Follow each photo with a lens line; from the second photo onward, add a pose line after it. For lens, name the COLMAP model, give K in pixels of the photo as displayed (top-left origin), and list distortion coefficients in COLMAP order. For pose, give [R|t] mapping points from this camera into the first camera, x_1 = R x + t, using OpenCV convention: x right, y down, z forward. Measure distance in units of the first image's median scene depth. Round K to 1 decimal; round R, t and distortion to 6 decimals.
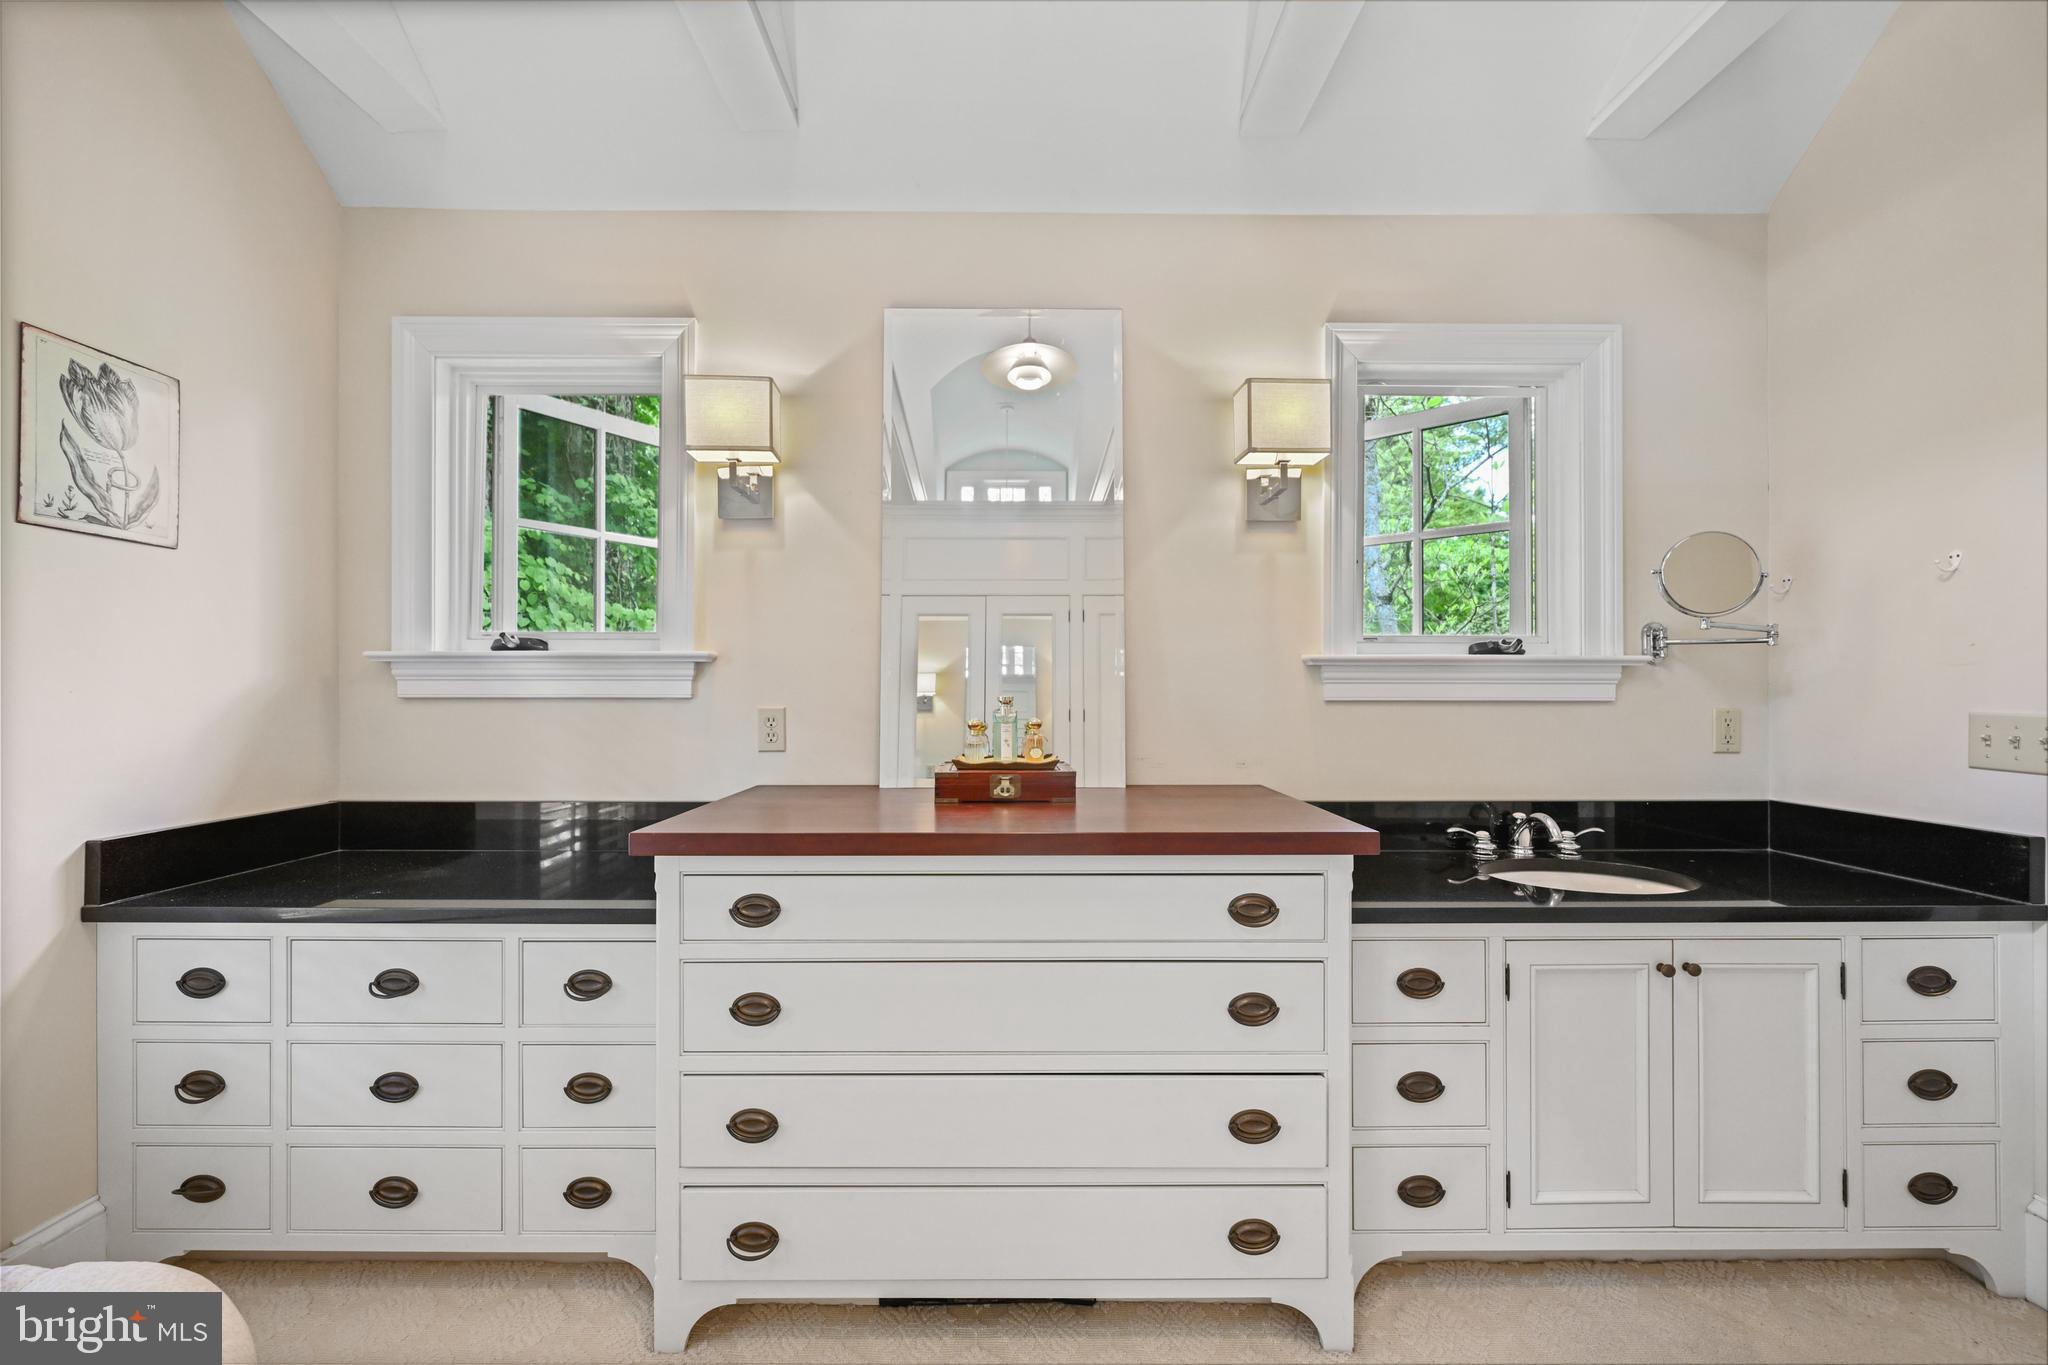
lens RADIAL K [[810.1, 0, 1023.1], [0, 810.1, 682.3], [0, 0, 1]] dist [-0.000280, 0.000035]
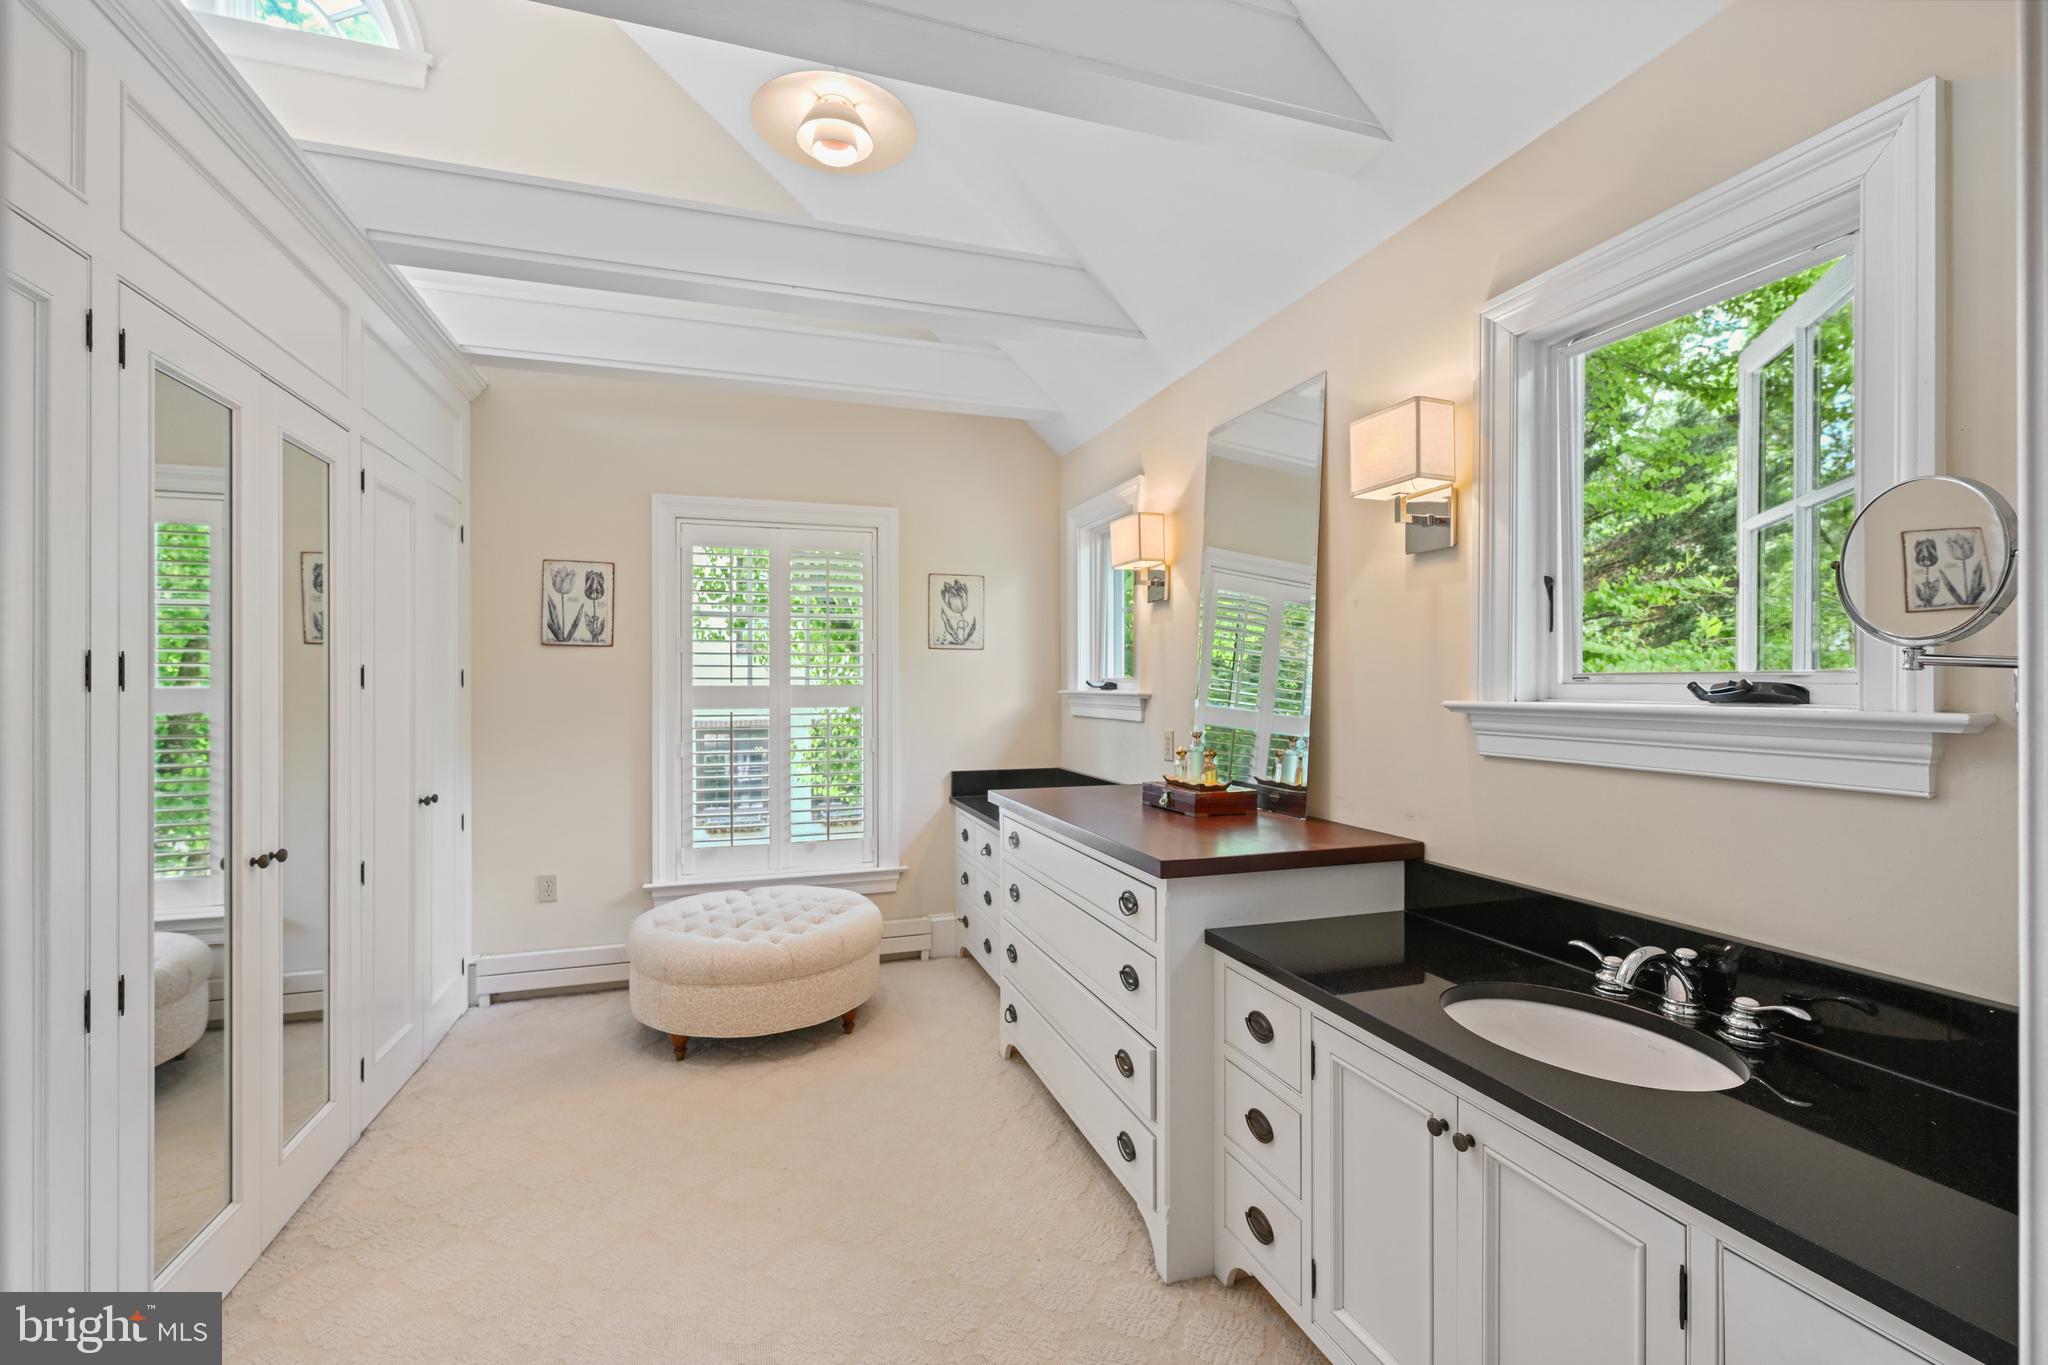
lens RADIAL K [[888.2, 0, 1021.8], [0, 888.2, 683.8], [0, 0, 1]] dist [0.001317, -0.000012]
pose [[0.300313, -0.000116, -0.953841, 1.144722], [0.005279, 0.999985, 0.001540, -0.057469], [0.953826, -0.005498, 0.300309, 0.278904]]
